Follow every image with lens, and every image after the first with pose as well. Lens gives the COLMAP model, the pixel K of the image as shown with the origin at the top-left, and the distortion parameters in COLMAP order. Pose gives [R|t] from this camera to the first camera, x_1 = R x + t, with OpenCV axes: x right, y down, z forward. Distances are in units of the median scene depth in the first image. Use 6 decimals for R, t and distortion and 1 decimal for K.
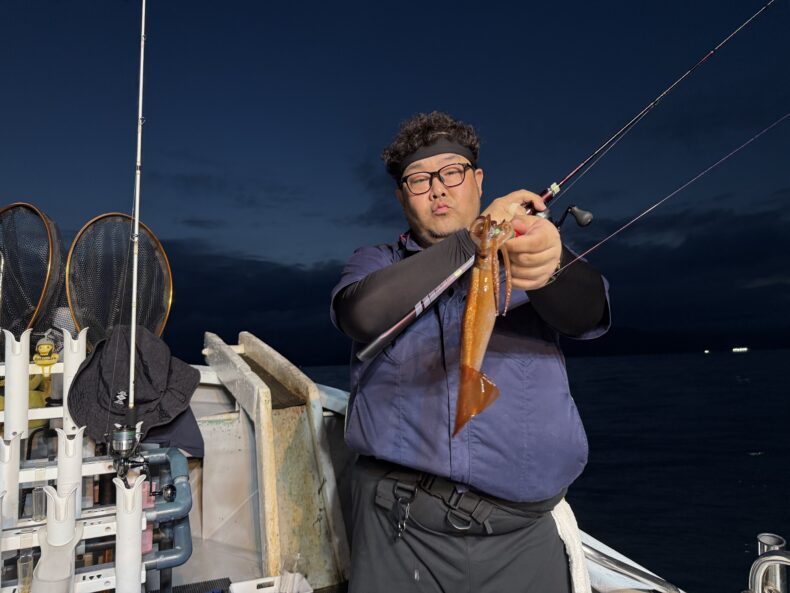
lens RADIAL K [[545.1, 0, 400.6], [0, 545.1, 301.1], [0, 0, 1]] dist [-0.013636, -0.001699]
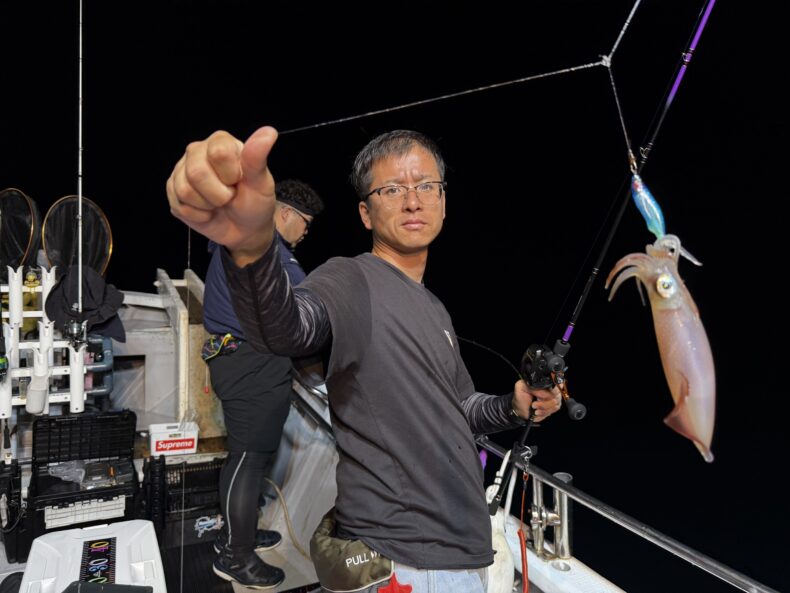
lens RADIAL K [[545.1, 0, 394.7], [0, 545.1, 302.9], [0, 0, 1]] dist [-0.013636, -0.001699]
pose [[0.999302, 0.037309, 0.001929, 0.500515], [-0.037294, 0.993180, 0.110462, -0.065485], [0.002205, -0.110457, 0.993879, -0.721087]]
